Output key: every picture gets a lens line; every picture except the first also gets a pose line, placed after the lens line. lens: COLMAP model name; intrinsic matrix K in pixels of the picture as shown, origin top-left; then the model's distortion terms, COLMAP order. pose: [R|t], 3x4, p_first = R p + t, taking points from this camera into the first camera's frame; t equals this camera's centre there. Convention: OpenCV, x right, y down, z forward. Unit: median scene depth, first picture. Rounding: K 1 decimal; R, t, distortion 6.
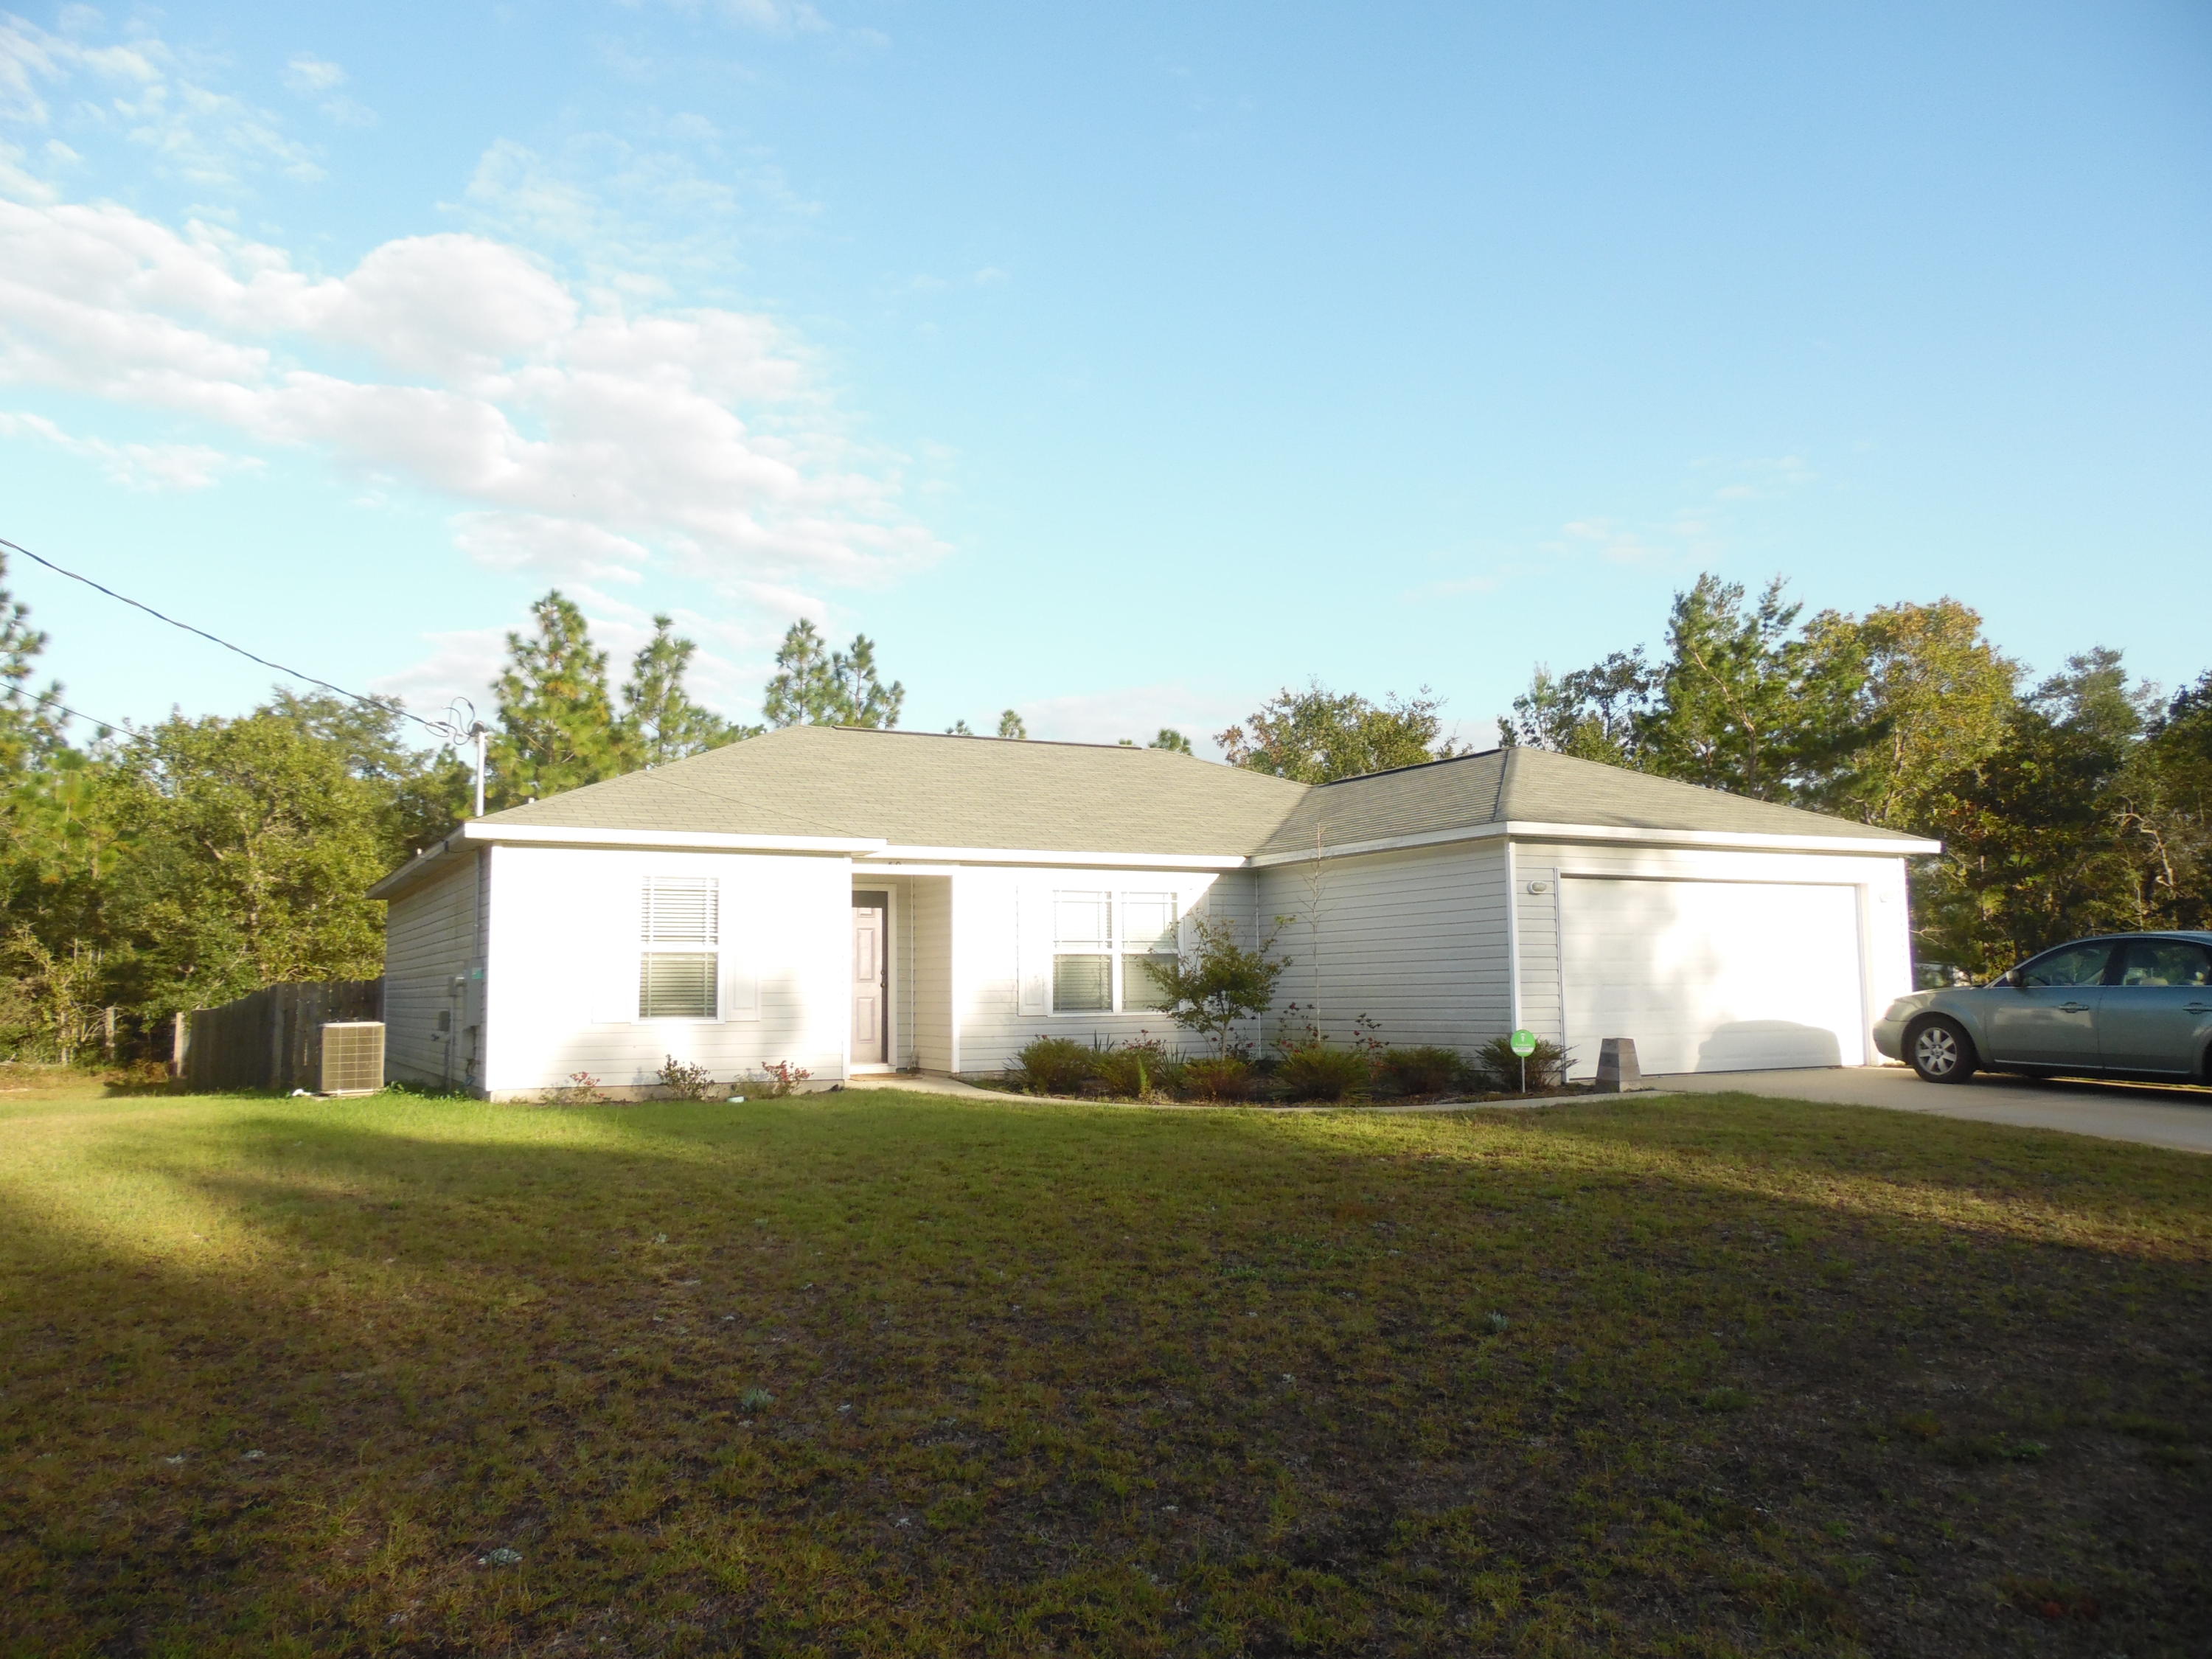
lens RADIAL K [[1641.3, 0, 1108.9], [0, 1641.3, 819.8], [0, 0, 1]] dist [-0.021246, 0.050579]
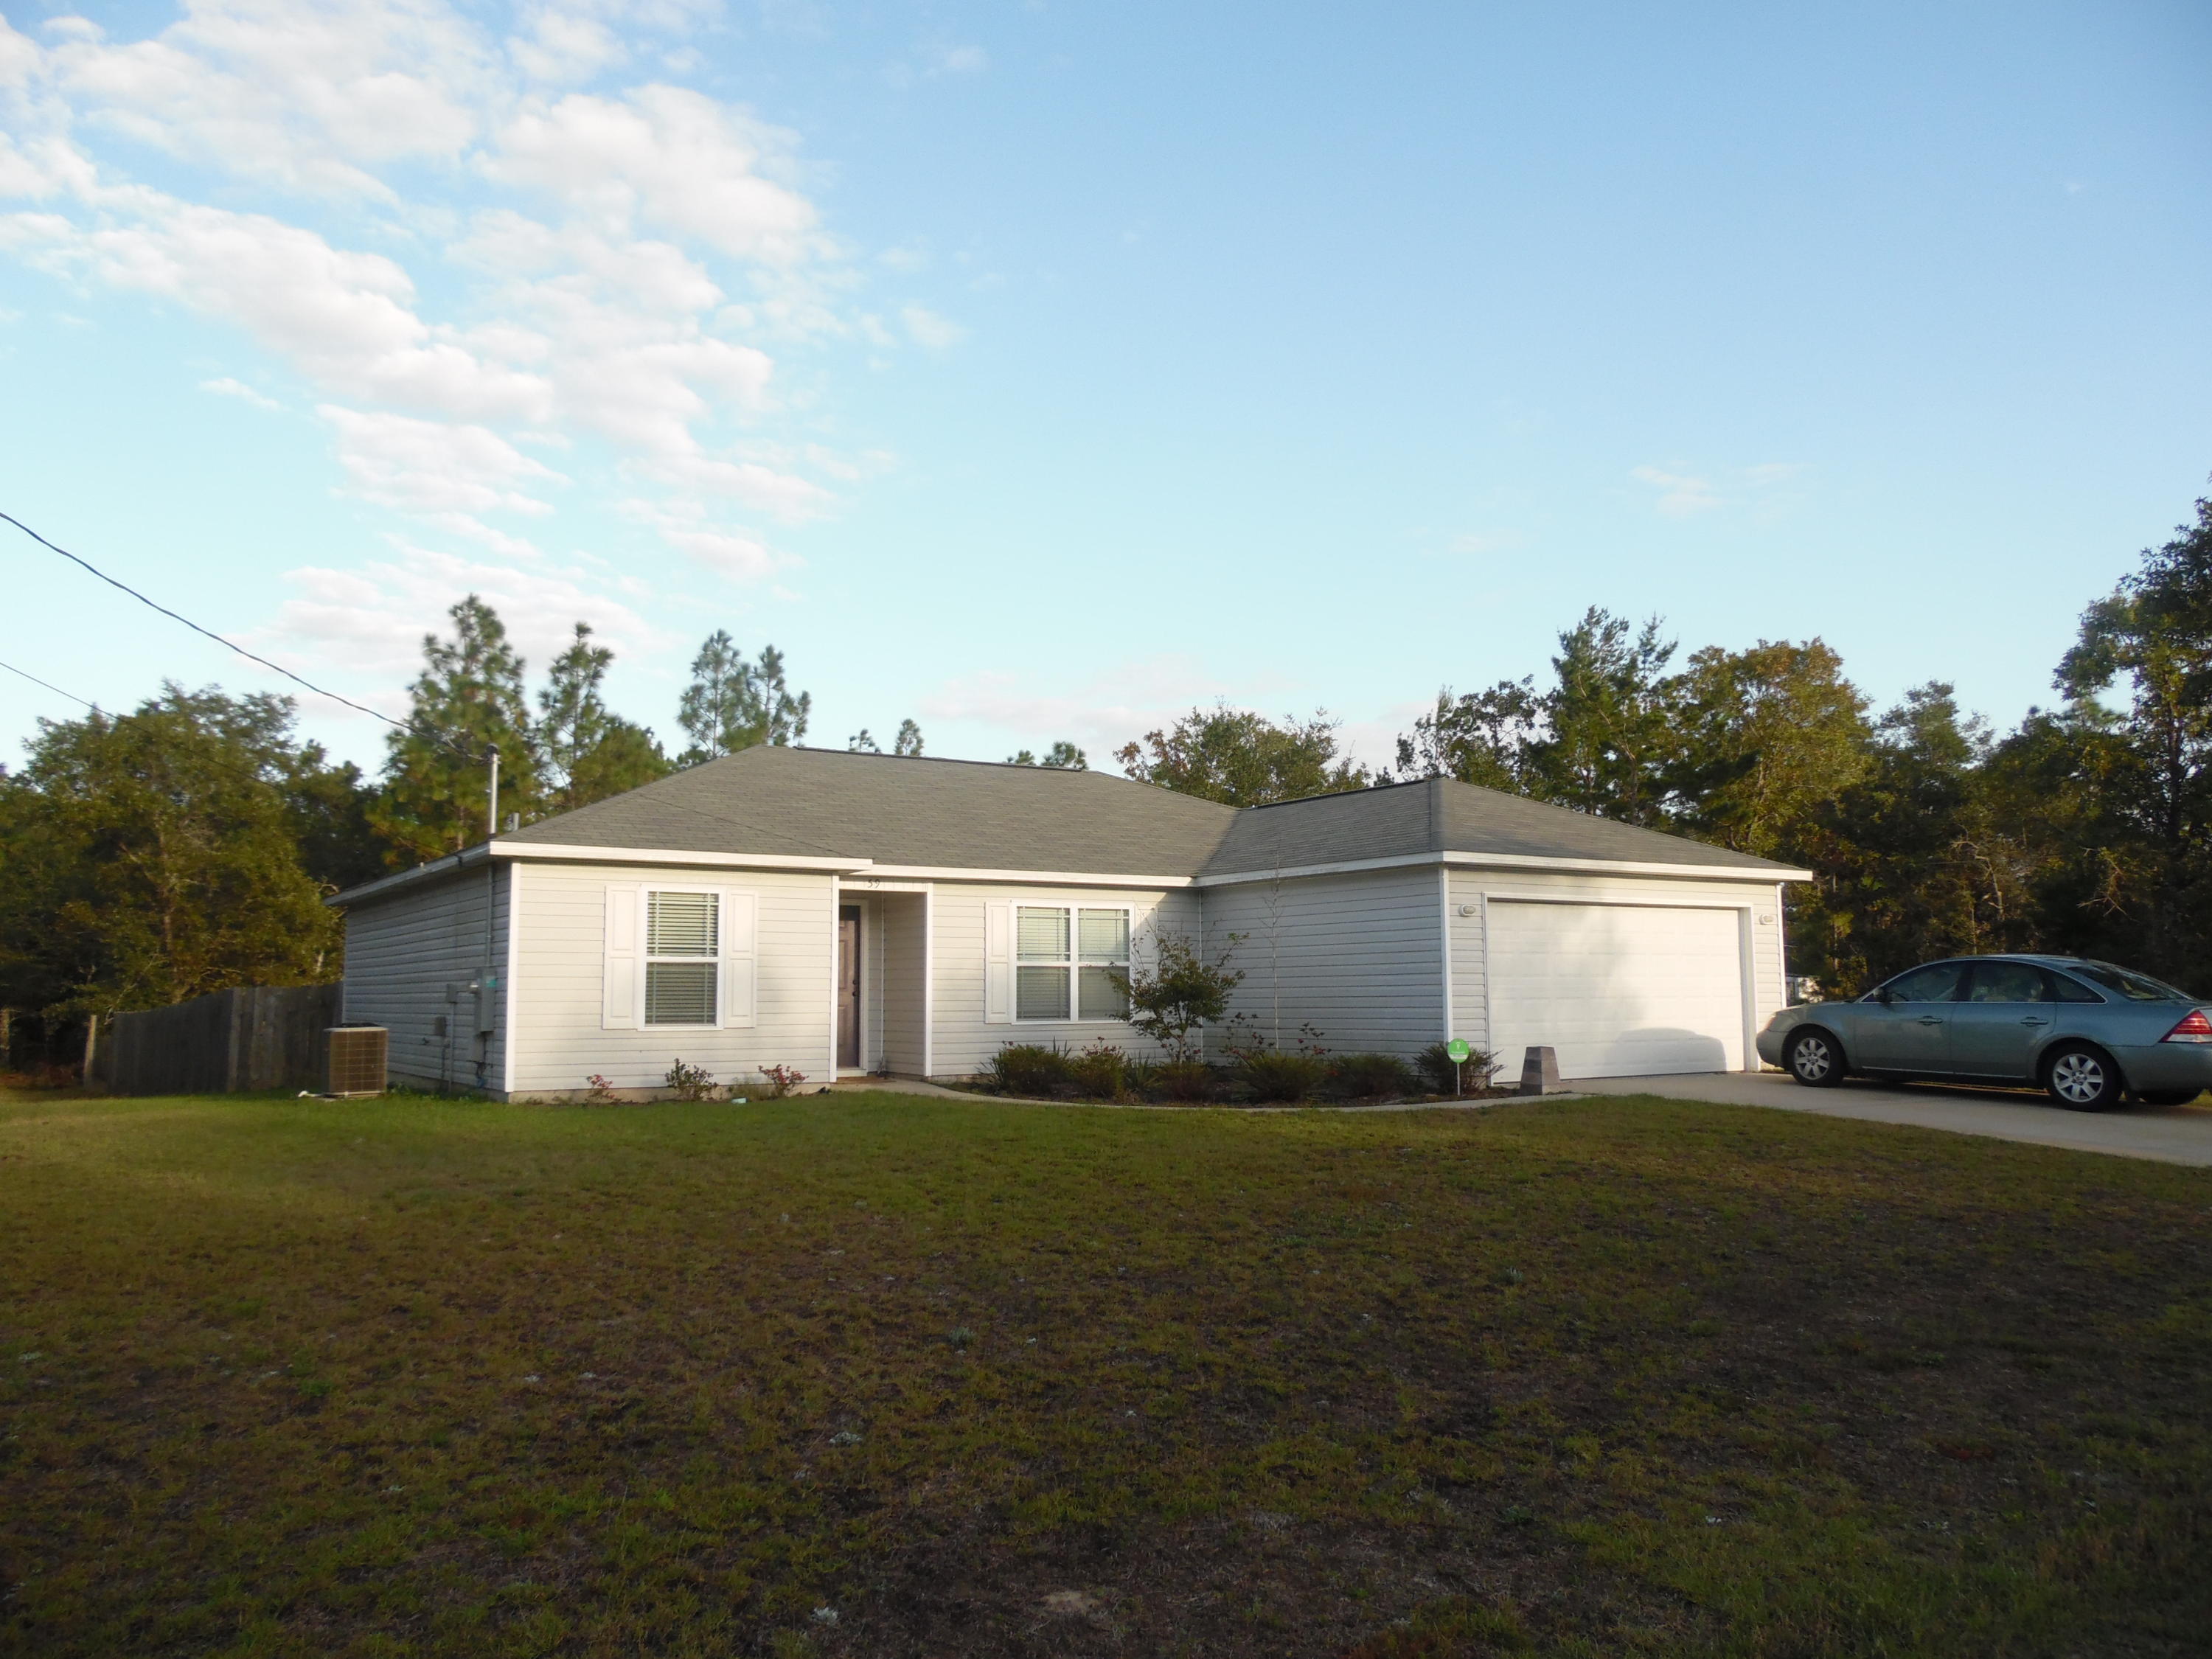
lens RADIAL K [[1641.3, 0, 1108.9], [0, 1641.3, 819.8], [0, 0, 1]] dist [-0.021246, 0.050579]
pose [[0.996676, 0.014375, 0.080188, -0.070881], [-0.014119, 0.999893, -0.003762, -0.012487], [-0.080233, 0.002617, 0.996773, -0.088167]]
